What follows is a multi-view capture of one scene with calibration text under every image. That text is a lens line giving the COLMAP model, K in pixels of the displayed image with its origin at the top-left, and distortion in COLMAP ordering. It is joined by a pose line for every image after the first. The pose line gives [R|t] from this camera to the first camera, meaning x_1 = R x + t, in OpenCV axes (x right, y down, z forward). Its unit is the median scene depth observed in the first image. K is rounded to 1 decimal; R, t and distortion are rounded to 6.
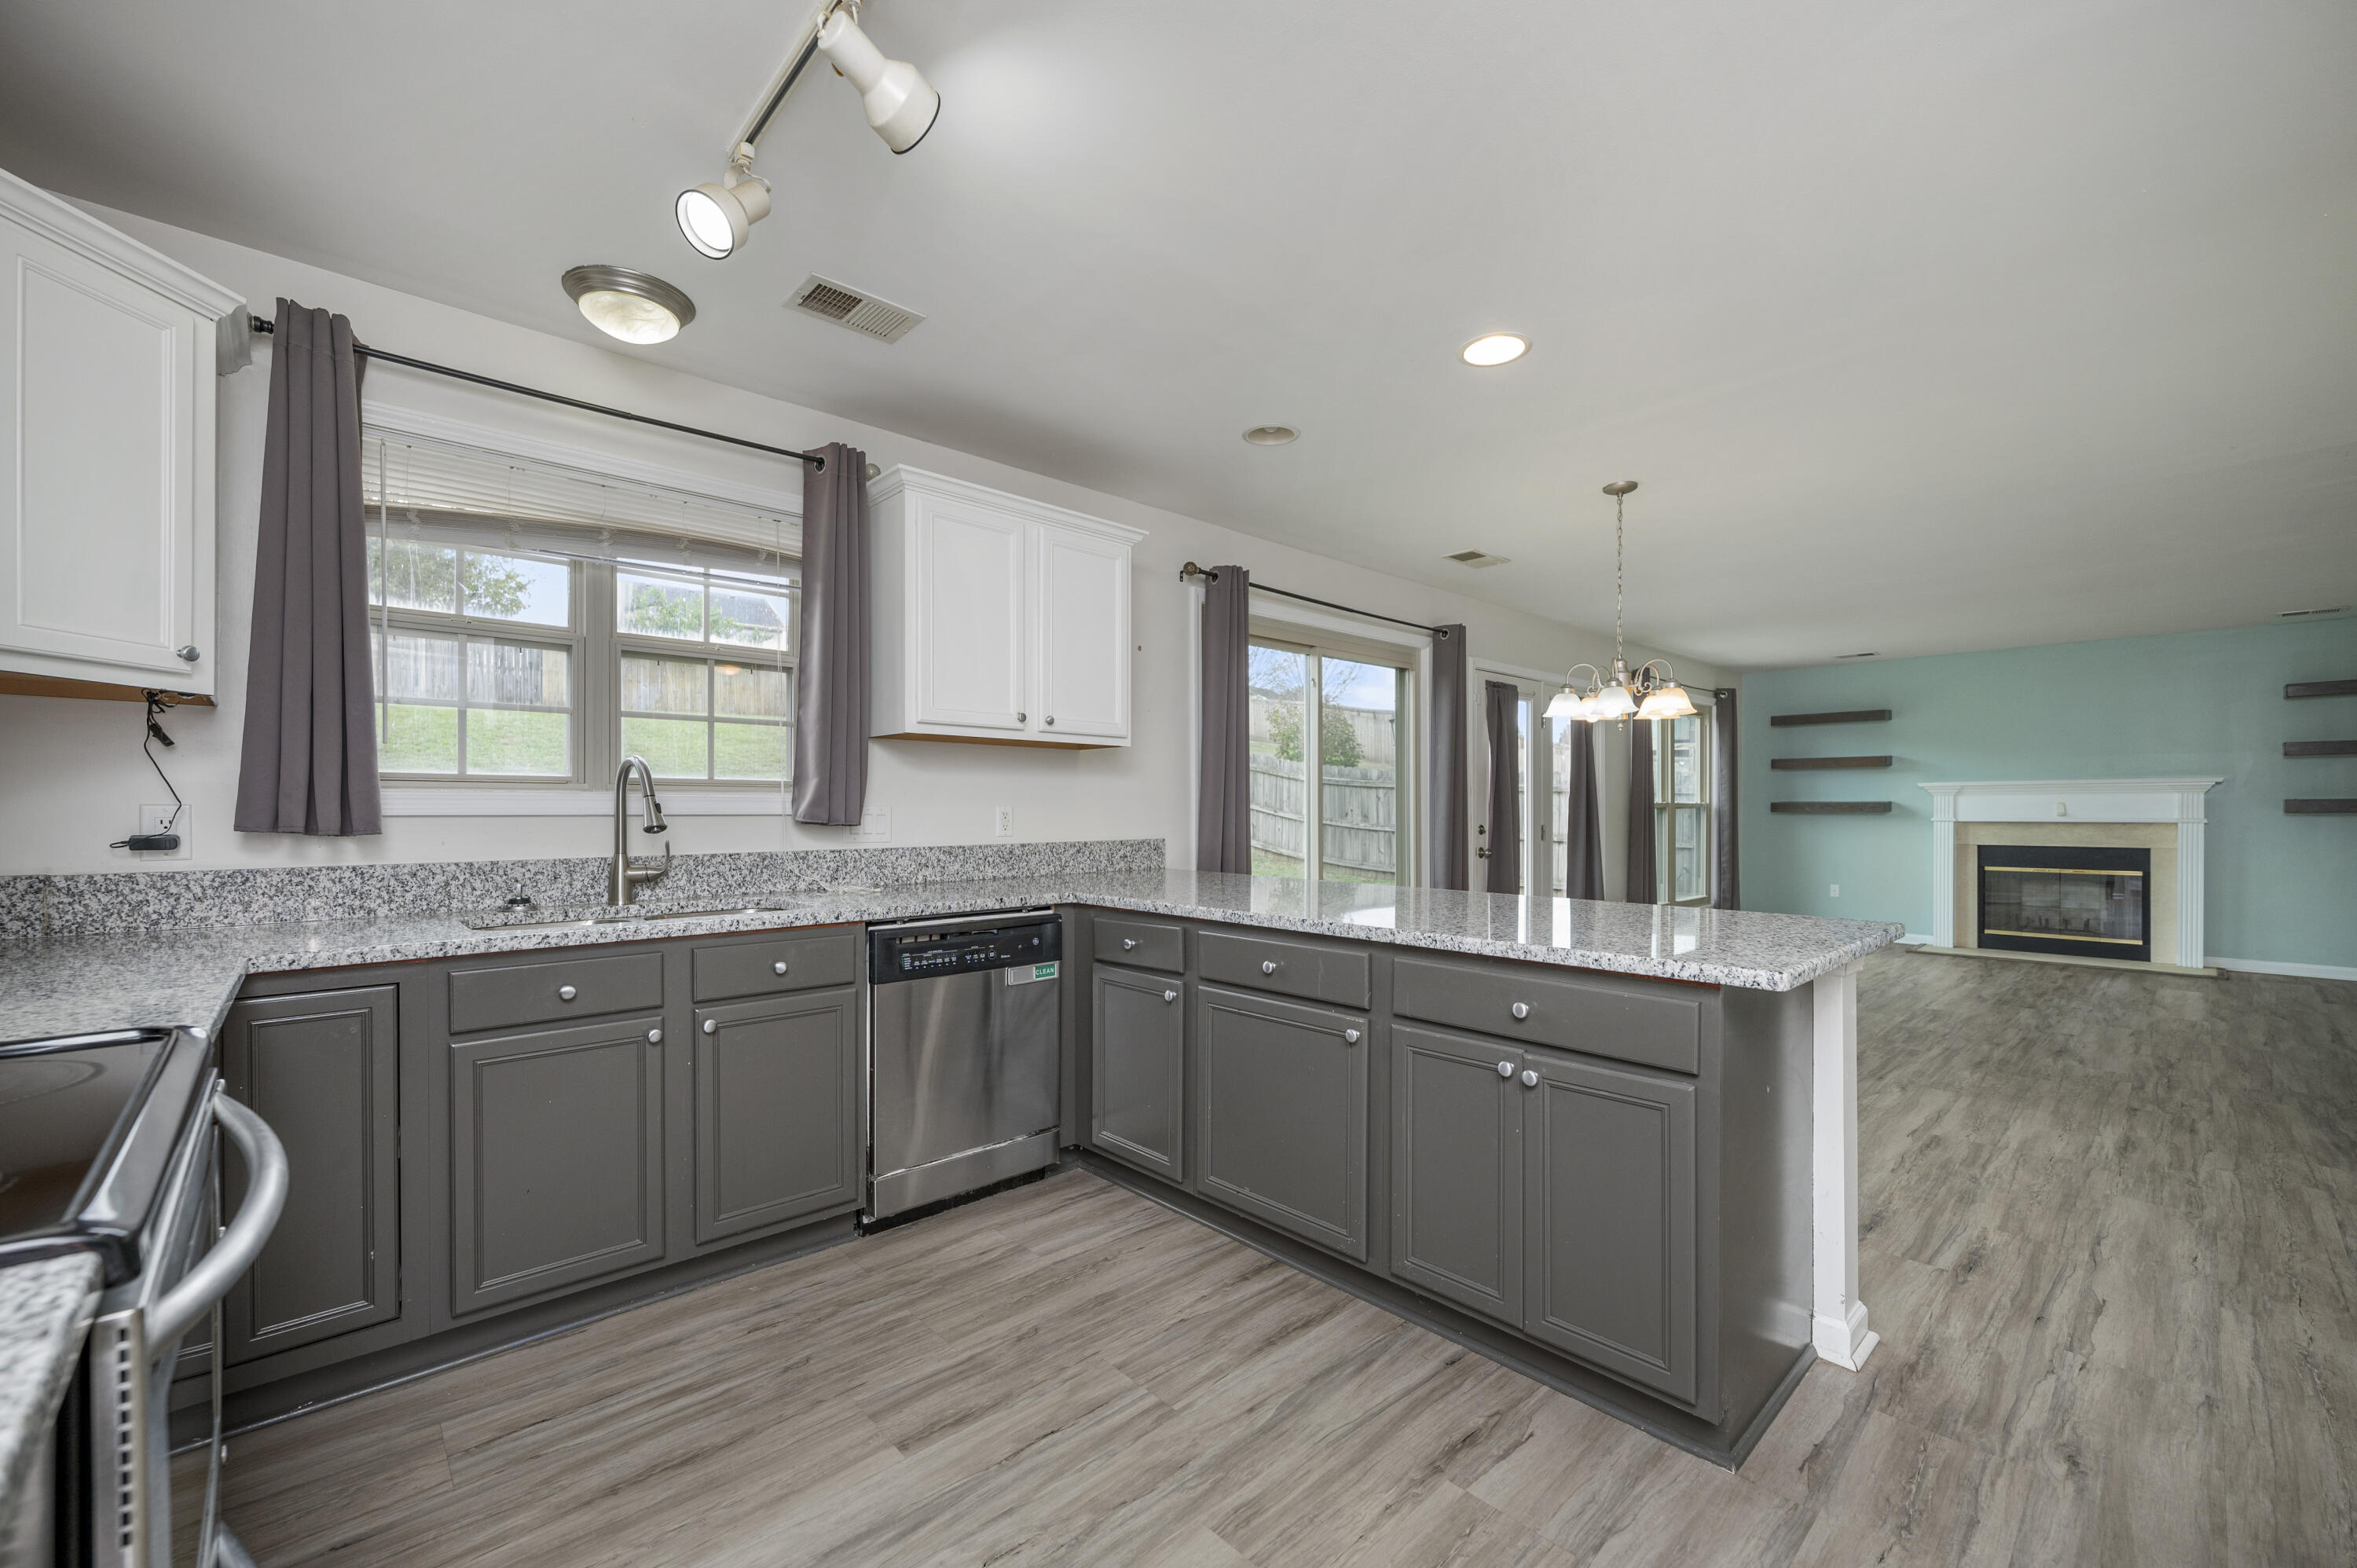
lens RADIAL K [[957.5, 0, 1171.4], [0, 957.5, 801.4], [0, 0, 1]] dist [-0.004017, 0.001012]
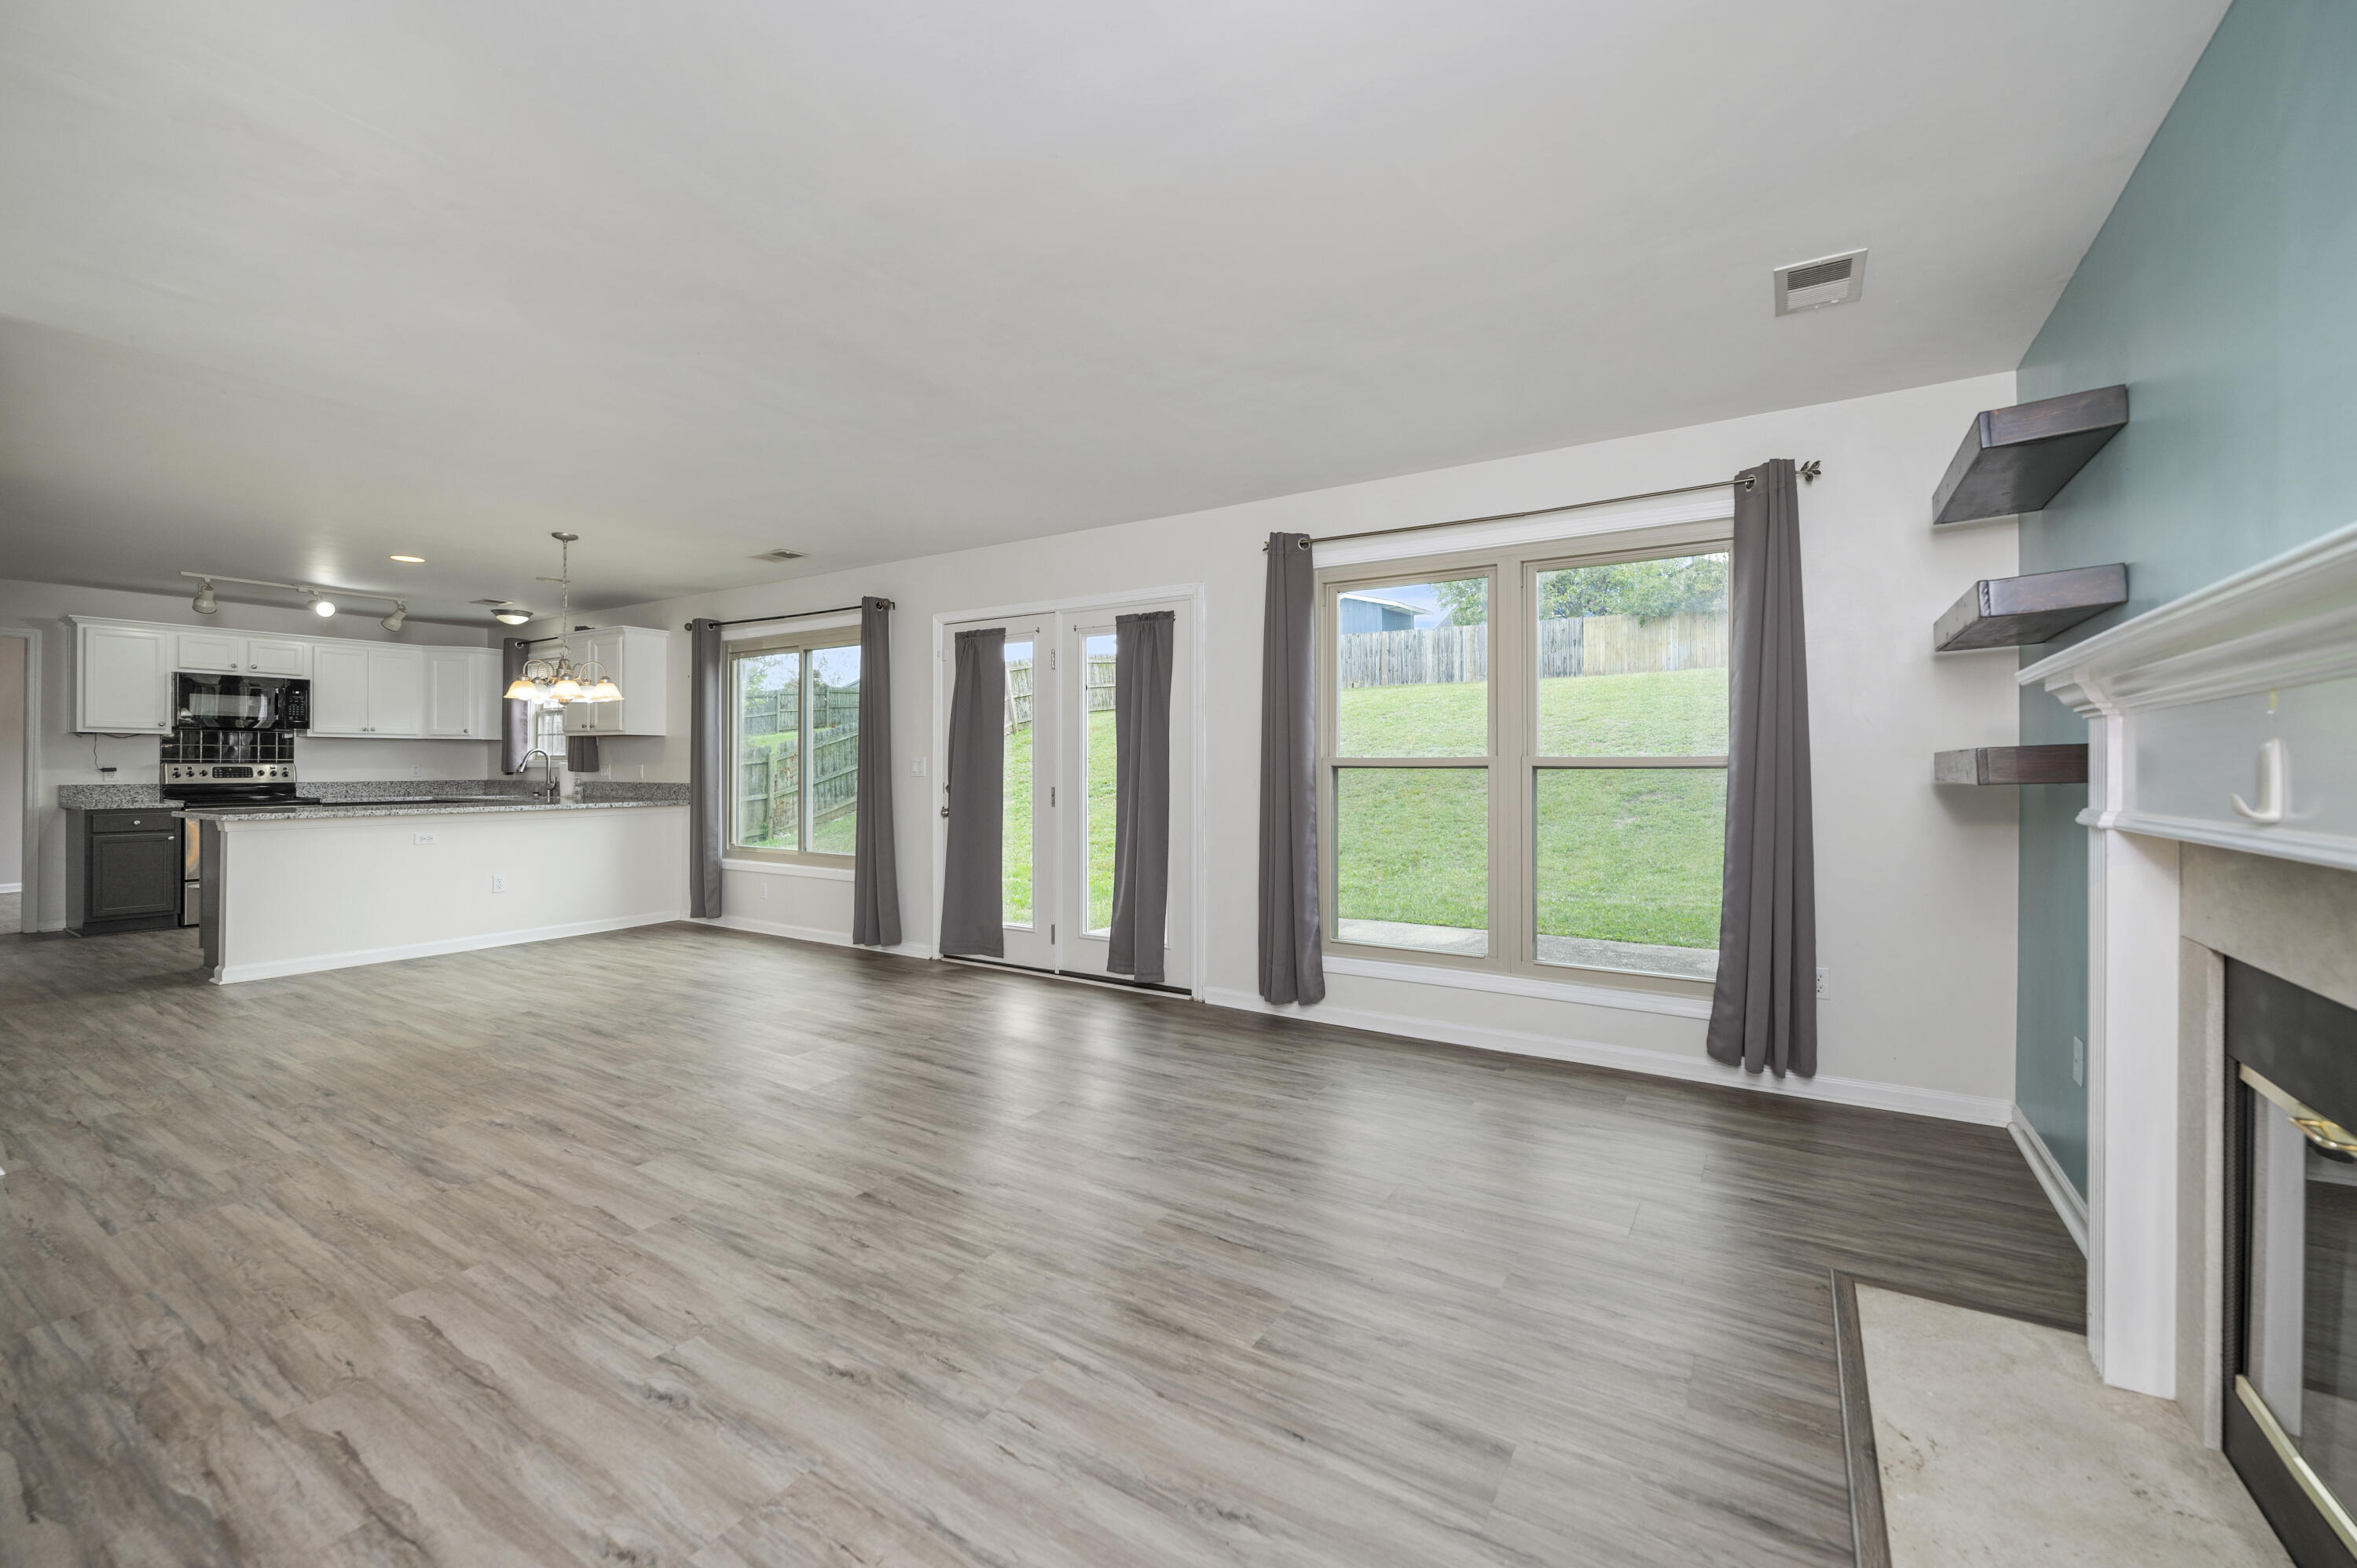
lens RADIAL K [[957.5, 0, 1174.1], [0, 957.5, 774.2], [0, 0, 1]] dist [-0.004017, 0.001012]
pose [[0.253799, 0.008248, -0.967222, 4.845739], [0.006129, 0.999930, 0.010135, 0.023331], [0.967238, -0.008501, 0.253730, 3.585036]]
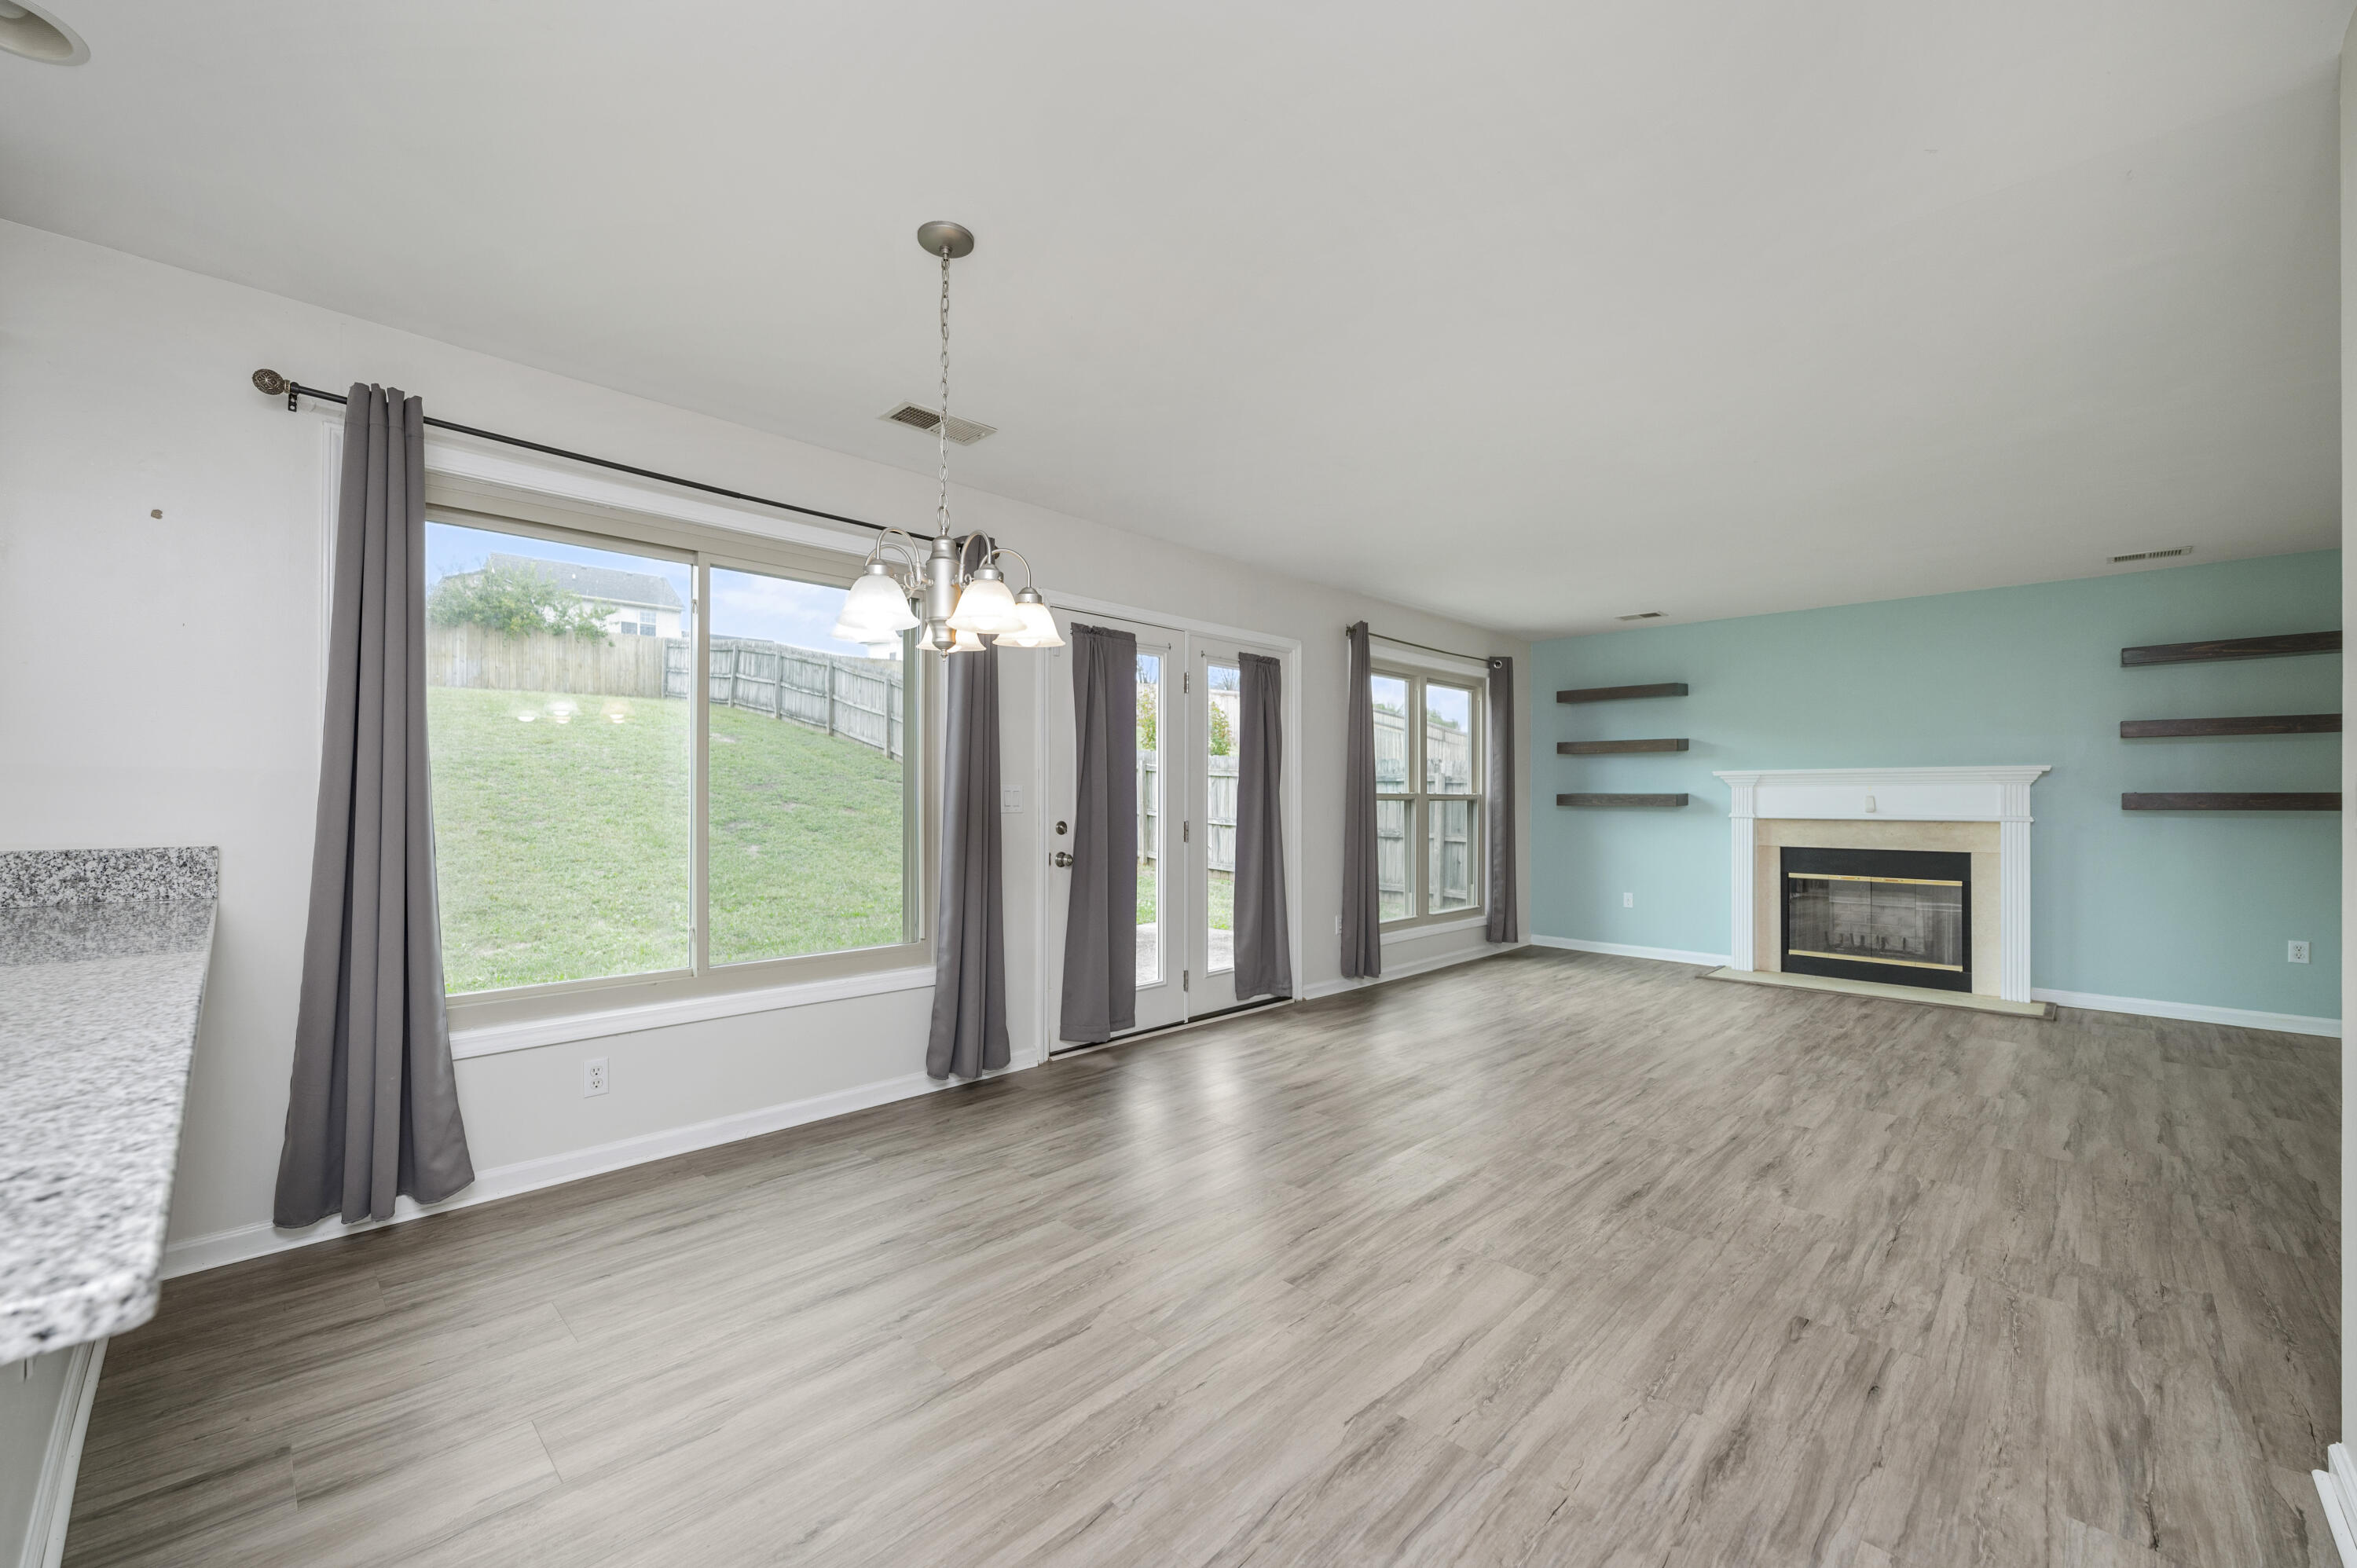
lens RADIAL K [[957.5, 0, 1160.9], [0, 957.5, 788.3], [0, 0, 1]] dist [-0.004017, 0.001012]
pose [[0.998854, 0.006314, 0.047449, 0.288290], [-0.006183, 0.999977, -0.002916, 0.001075], [-0.047466, 0.002619, 0.998869, 0.214307]]
